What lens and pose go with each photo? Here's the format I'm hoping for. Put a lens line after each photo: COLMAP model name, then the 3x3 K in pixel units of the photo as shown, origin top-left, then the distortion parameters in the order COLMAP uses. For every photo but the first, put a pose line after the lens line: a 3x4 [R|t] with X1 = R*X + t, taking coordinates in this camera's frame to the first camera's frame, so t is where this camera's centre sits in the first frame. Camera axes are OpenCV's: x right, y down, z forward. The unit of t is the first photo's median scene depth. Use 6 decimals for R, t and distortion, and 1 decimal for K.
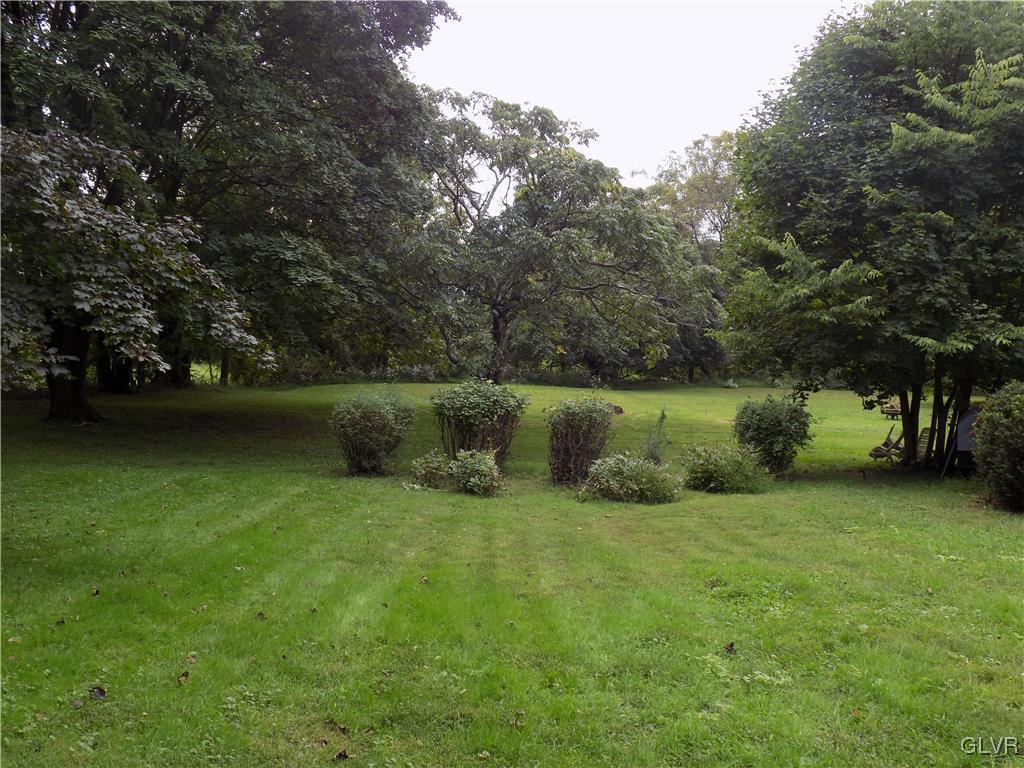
lens RADIAL K [[895.6, 0, 511.9], [0, 895.6, 386.1], [0, 0, 1]] dist [0.008694, 0.005186]
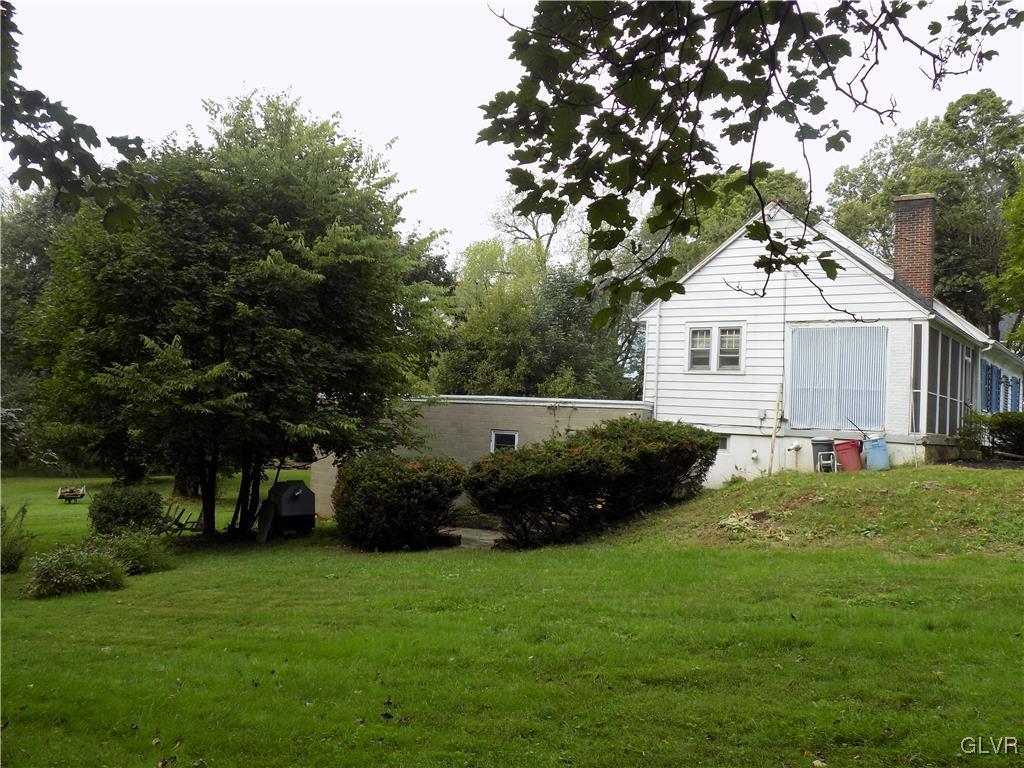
lens RADIAL K [[895.6, 0, 511.7], [0, 895.6, 383.0], [0, 0, 1]] dist [0.008694, 0.005186]
pose [[0.591383, 0.025234, 0.805996, -0.366572], [0.048707, 0.996568, -0.066938, -0.014806], [-0.804918, 0.078843, 0.588124, -0.003487]]
